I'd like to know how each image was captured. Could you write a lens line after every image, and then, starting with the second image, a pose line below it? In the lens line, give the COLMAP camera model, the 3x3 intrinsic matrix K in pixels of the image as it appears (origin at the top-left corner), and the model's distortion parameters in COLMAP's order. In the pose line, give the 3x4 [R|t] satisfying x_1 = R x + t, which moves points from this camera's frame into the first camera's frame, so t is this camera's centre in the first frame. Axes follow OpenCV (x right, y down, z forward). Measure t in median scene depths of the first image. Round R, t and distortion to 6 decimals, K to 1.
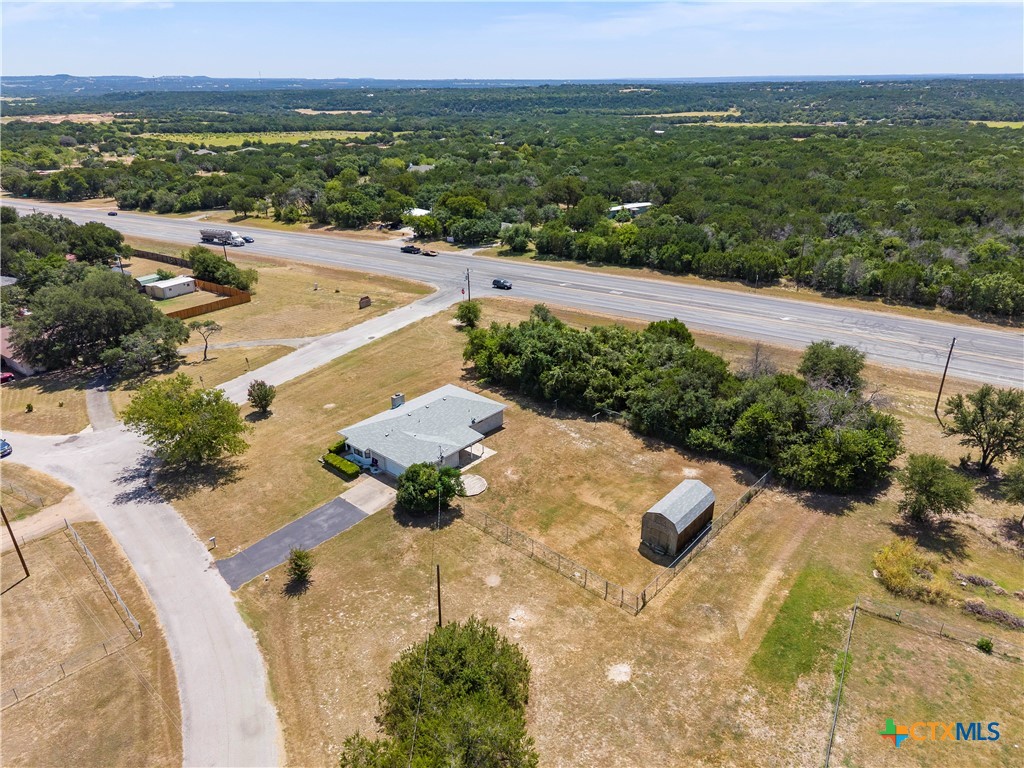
lens RADIAL K [[681.9, 0, 511.6], [0, 681.9, 389.6], [0, 0, 1]] dist [0.056885, -0.069891]
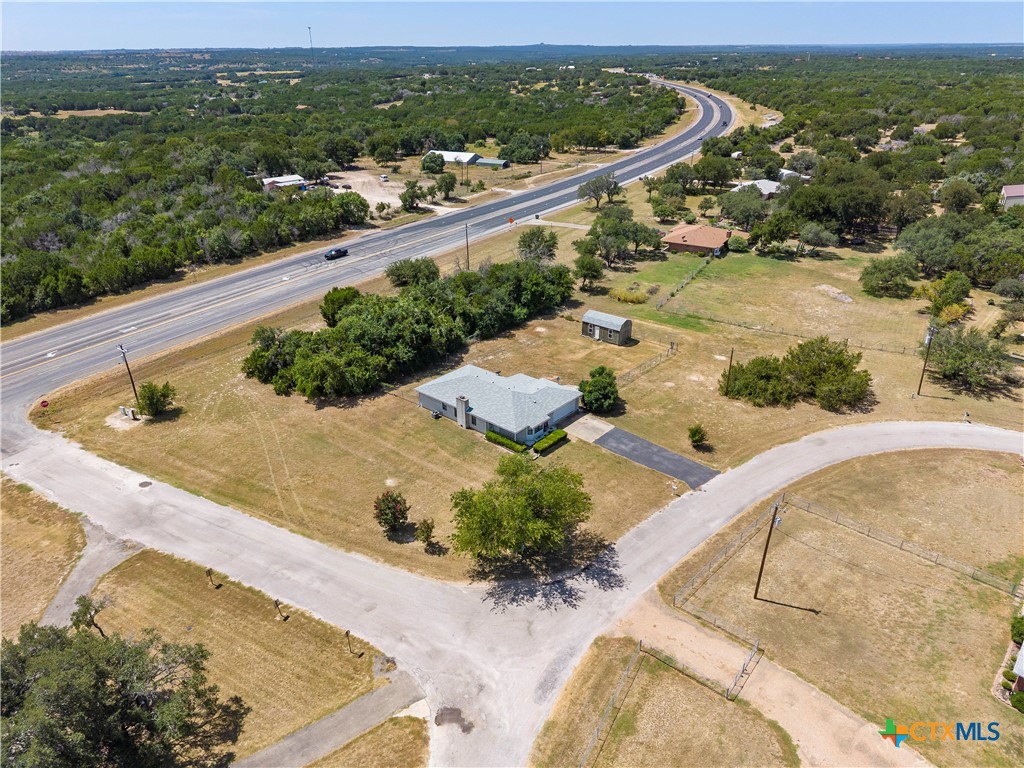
lens RADIAL K [[681.9, 0, 511.6], [0, 681.9, 389.6], [0, 0, 1]] dist [0.056885, -0.069891]
pose [[-0.015617, -0.435604, 0.900003, -1.044528], [0.418307, 0.814710, 0.401580, -0.365576], [-0.908171, 0.382749, 0.169493, 0.750919]]
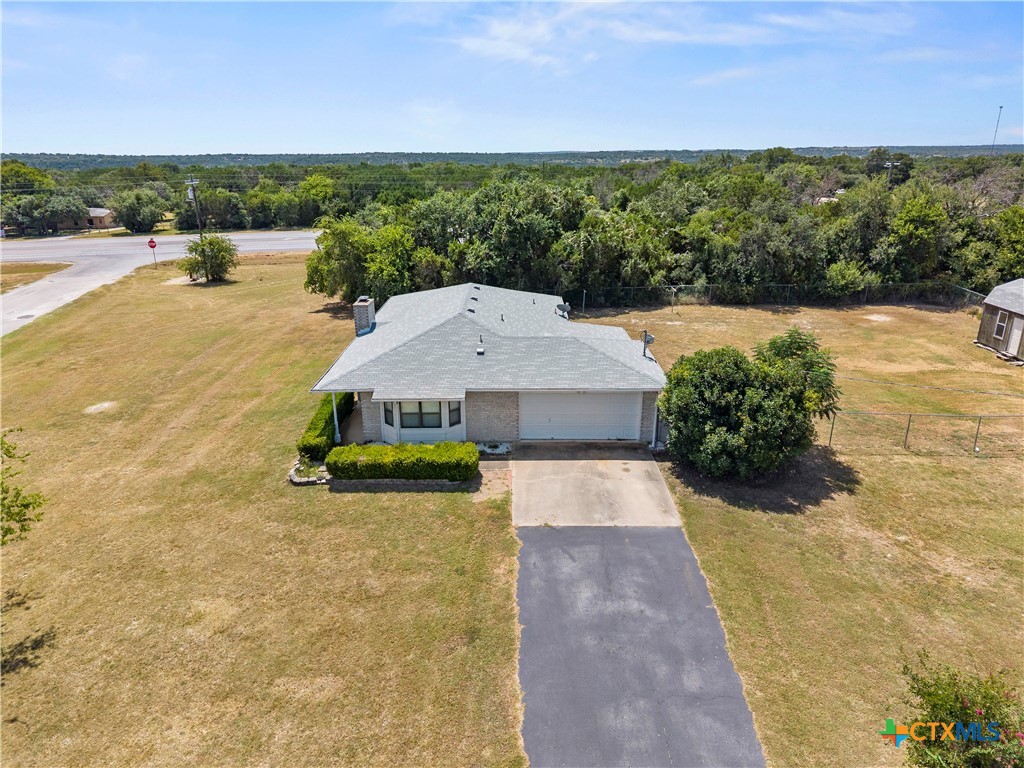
lens RADIAL K [[681.9, 0, 511.6], [0, 681.9, 389.6], [0, 0, 1]] dist [0.056885, -0.069891]
pose [[0.749324, -0.211417, 0.627548, -0.360515], [0.273331, 0.961917, -0.002308, 0.082035], [-0.603161, 0.173257, 0.778575, 0.635401]]
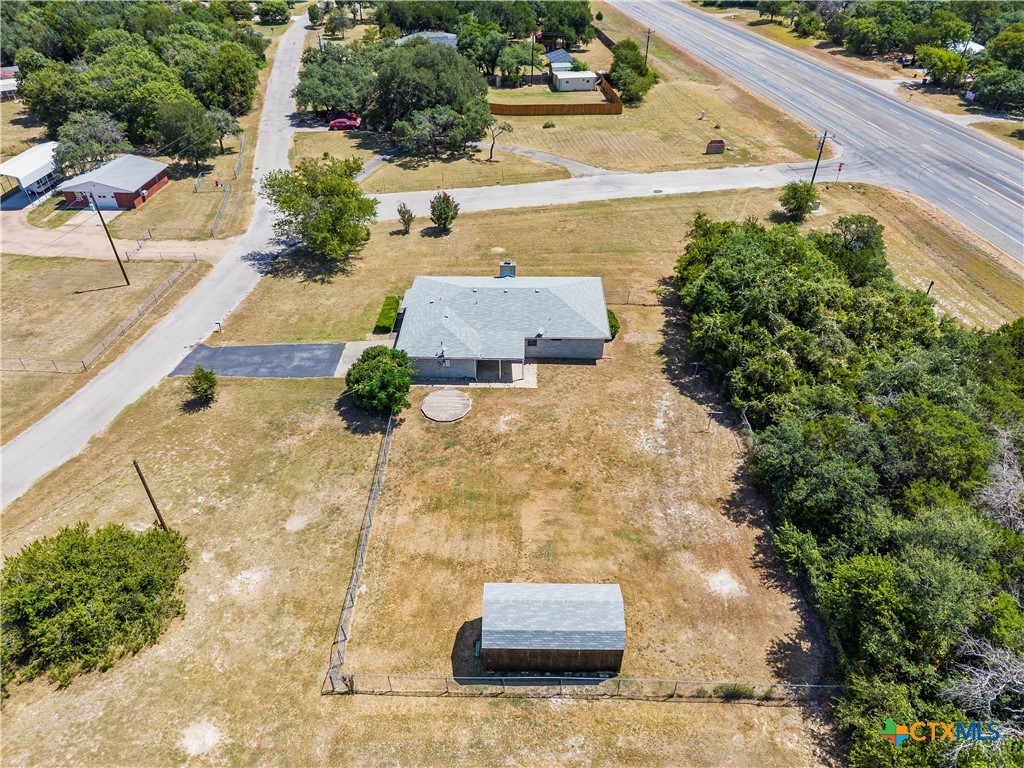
lens RADIAL K [[682.7, 0, 512.8], [0, 682.7, 389.6], [0, 0, 1]] dist [0.026860, -0.022404]
pose [[0.649117, 0.471852, -0.596659, 0.357323], [-0.318999, 0.880918, 0.349605, -0.134122], [0.690570, -0.036601, 0.722339, 0.437766]]
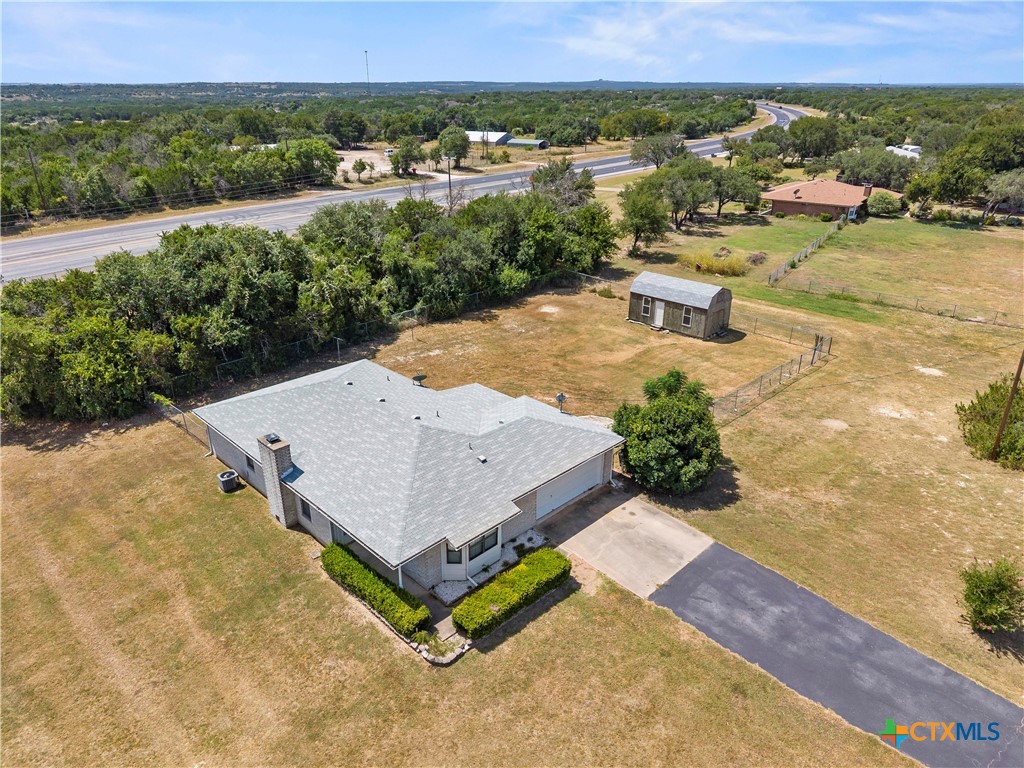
lens RADIAL K [[681.9, 0, 511.6], [0, 681.9, 389.6], [0, 0, 1]] dist [0.056885, -0.069891]
pose [[0.062179, -0.394229, 0.916906, -0.464045], [0.411467, 0.847105, 0.336314, -0.079960], [-0.909301, 0.356365, 0.214885, 0.795052]]
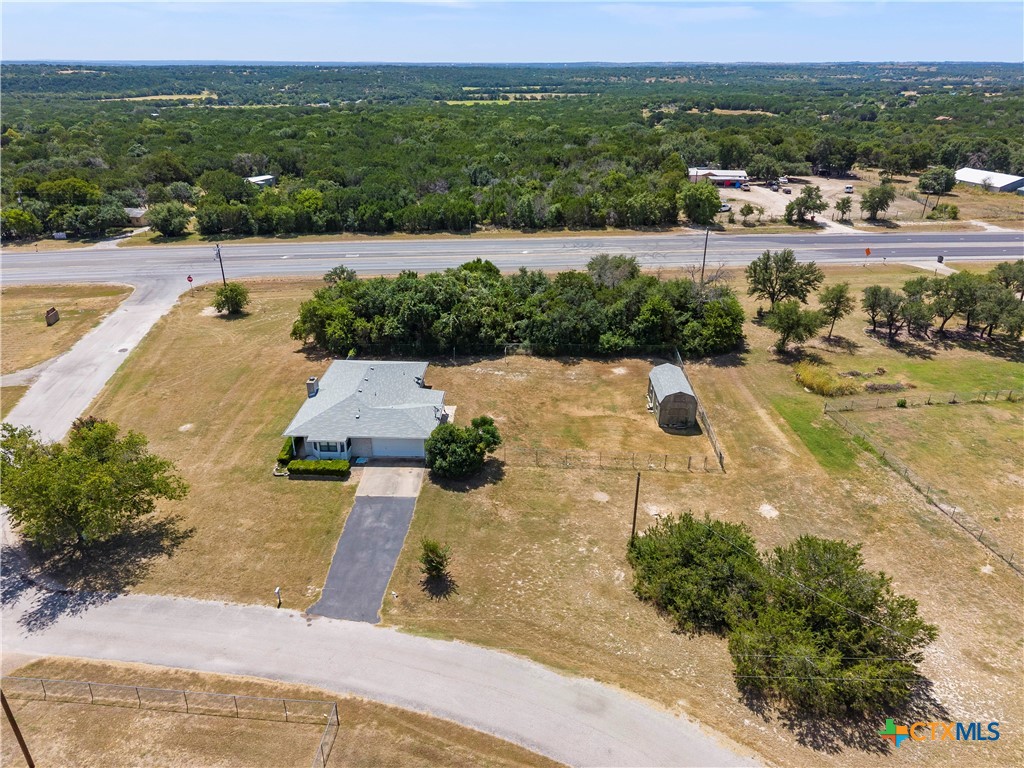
lens RADIAL K [[705.4, 0, 512.0], [0, 705.4, 384.0], [0, 0, 1]] dist [0.066372, -0.092734]
pose [[0.768399, -0.250700, 0.588823, -0.479881], [0.251707, 0.964315, 0.082099, 0.004129], [-0.588394, 0.085126, 0.804081, 0.170817]]
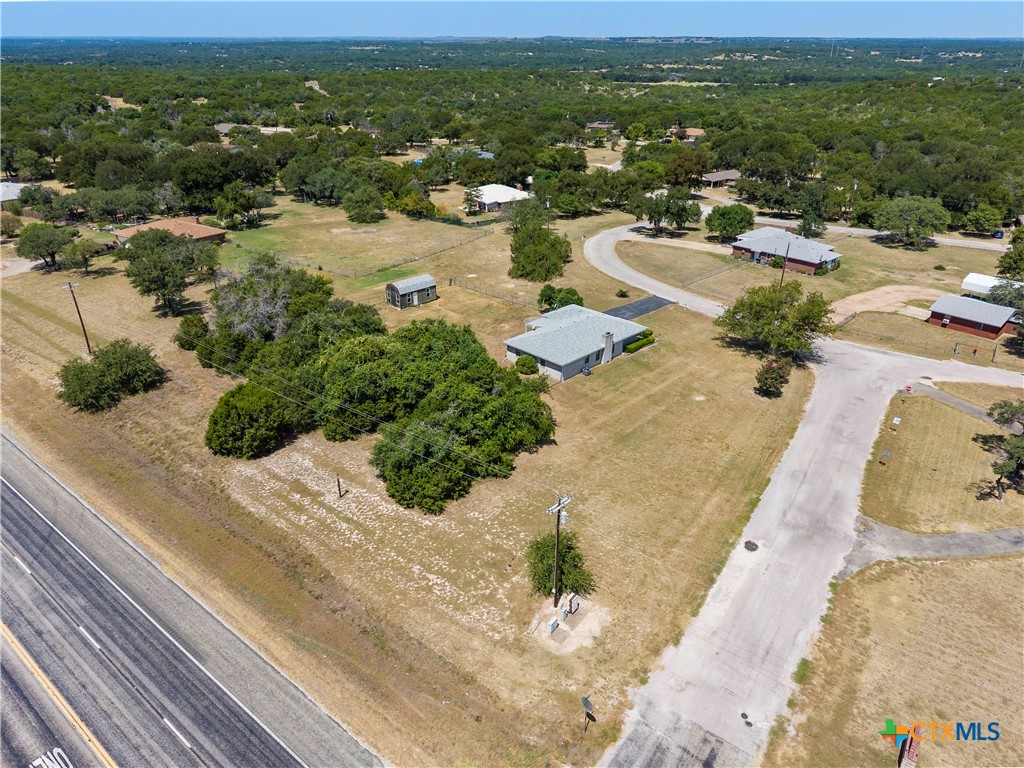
lens RADIAL K [[681.9, 0, 511.6], [0, 681.9, 389.6], [0, 0, 1]] dist [0.056885, -0.069891]
pose [[-0.997880, -0.021430, 0.061445, -0.084546], [0.034457, 0.626993, 0.778263, -0.744241], [-0.055204, 0.778730, -0.624925, 1.703682]]
